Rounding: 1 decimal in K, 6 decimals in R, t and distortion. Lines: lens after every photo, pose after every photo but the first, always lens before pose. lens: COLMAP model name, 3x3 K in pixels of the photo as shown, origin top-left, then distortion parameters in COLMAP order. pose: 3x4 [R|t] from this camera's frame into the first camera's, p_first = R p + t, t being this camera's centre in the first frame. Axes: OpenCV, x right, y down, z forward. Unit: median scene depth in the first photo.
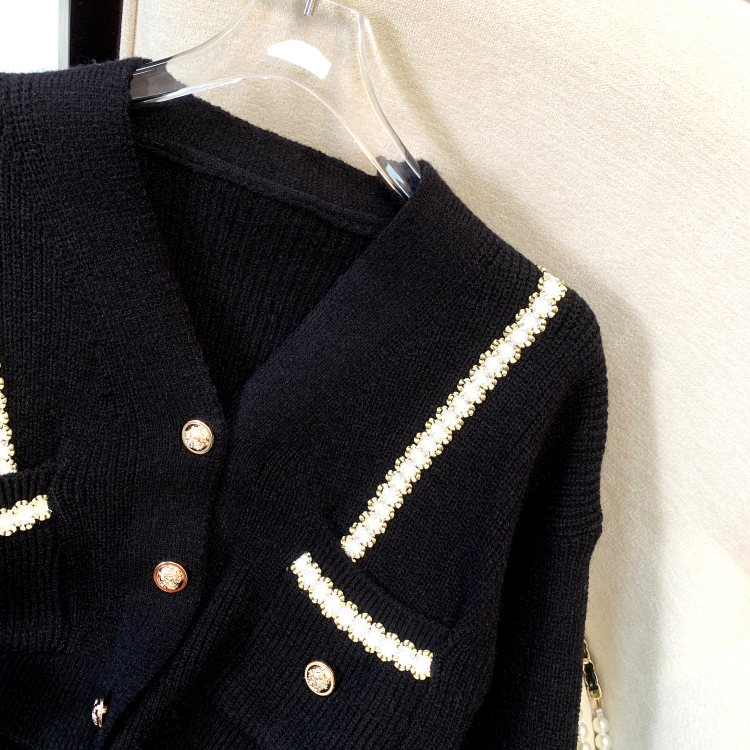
lens RADIAL K [[746.2, 0, 383.3], [0, 746.2, 361.6], [0, 0, 1]] dist [0.002727, 0.000000]
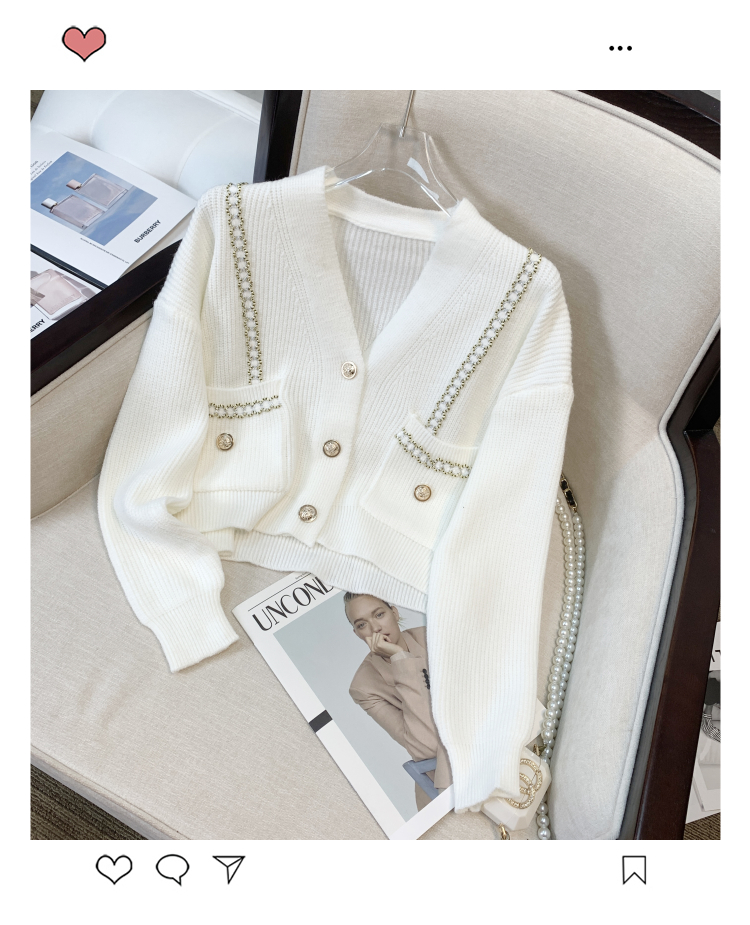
lens RADIAL K [[742.6, 0, 372.1], [0, 742.6, 459.2], [0, 0, 1]] dist [0.036729, -0.074234]
pose [[0.995000, -0.077864, -0.062552, -0.079316], [0.076729, 0.996844, -0.020359, 0.423979], [0.063940, 0.015457, 0.997834, -0.945823]]
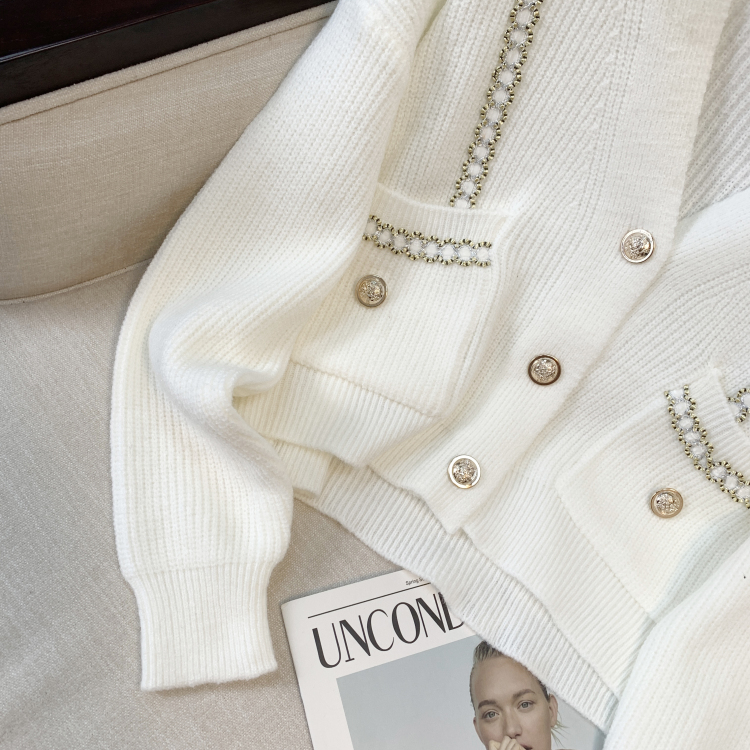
lens RADIAL K [[746.2, 0, 376.0], [0, 746.2, 376.9], [0, 0, 1]] dist [0.002727, 0.000000]
pose [[0.941733, 0.309749, -0.131127, -0.401419], [-0.287090, 0.943324, 0.166491, 0.242144], [0.175266, -0.119145, 0.977285, -0.078359]]
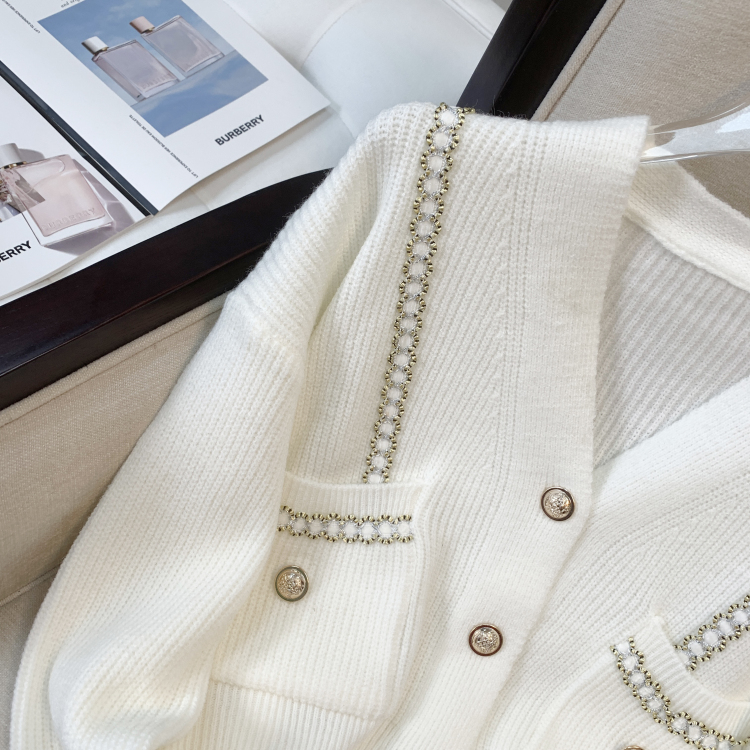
lens RADIAL K [[746.2, 0, 378.0], [0, 746.2, 376.4], [0, 0, 1]] dist [0.002727, 0.000000]
pose [[0.982655, 0.170958, -0.071852, -0.449631], [-0.171604, 0.985162, -0.002867, 0.009058], [0.070295, 0.015147, 0.997411, -0.010289]]
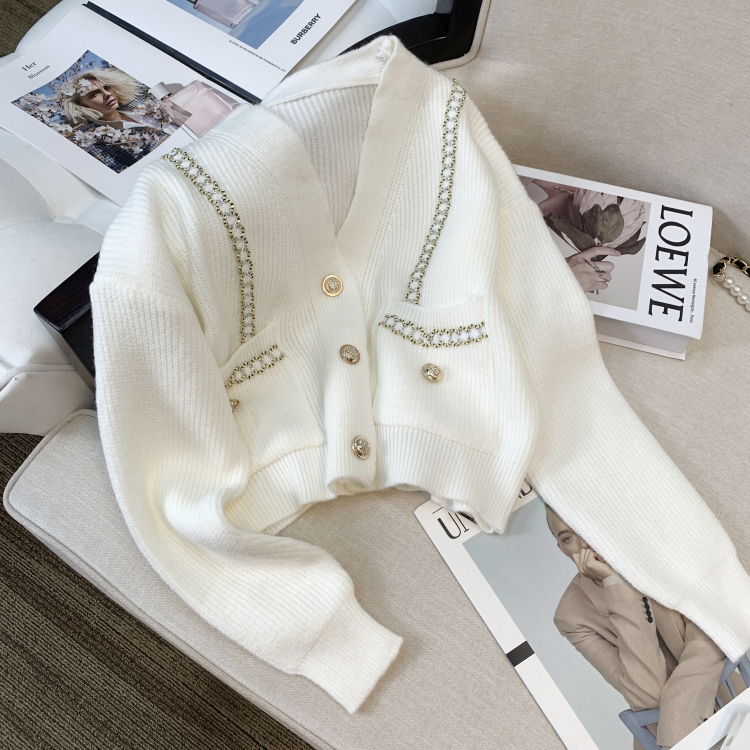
lens RADIAL K [[746.2, 0, 388.4], [0, 746.2, 369.6], [0, 0, 1]] dist [0.002727, 0.000000]
pose [[0.976234, -0.023543, -0.215437, -0.270362], [0.055126, 0.988360, 0.141792, 0.213286], [0.209591, -0.150299, 0.966169, -0.626367]]
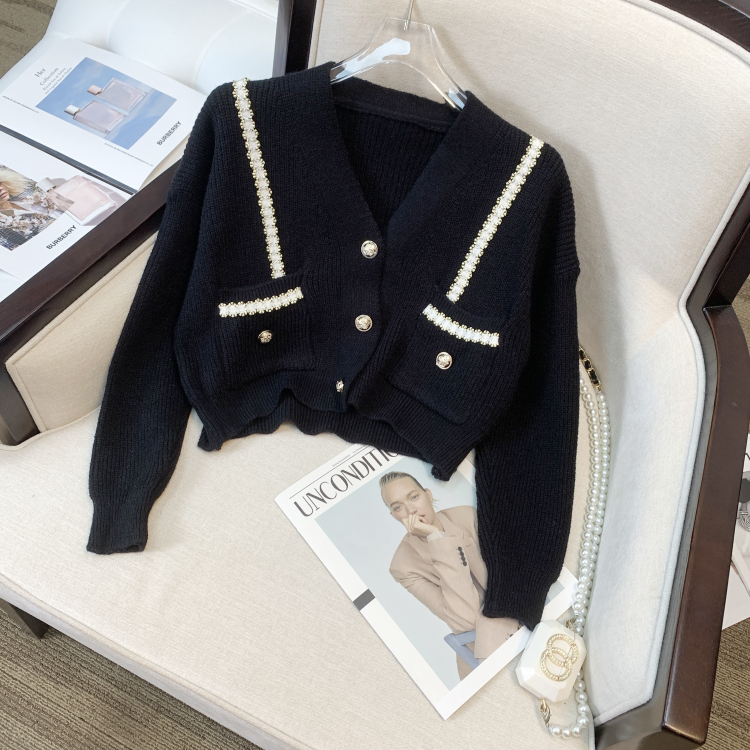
lens RADIAL K [[746.2, 0, 374.3], [0, 746.2, 366.9], [0, 0, 1]] dist [0.002727, 0.000000]
pose [[0.989449, -0.117537, -0.084706, -0.105954], [0.119081, 0.992794, 0.013388, 0.399199], [0.082522, -0.023333, 0.996316, -1.021052]]
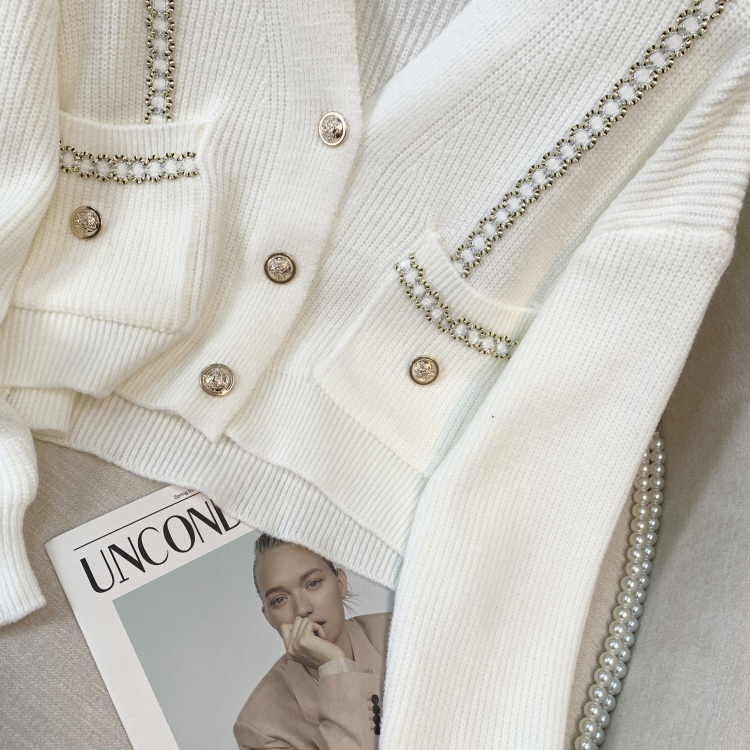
lens RADIAL K [[746.2, 0, 383.2], [0, 746.2, 375.3], [0, 0, 1]] dist [0.002727, 0.000000]
pose [[0.994902, 0.100174, -0.011614, -0.126248], [-0.097069, 0.982495, 0.159001, 0.310240], [0.027338, -0.157063, 0.987210, -0.088279]]
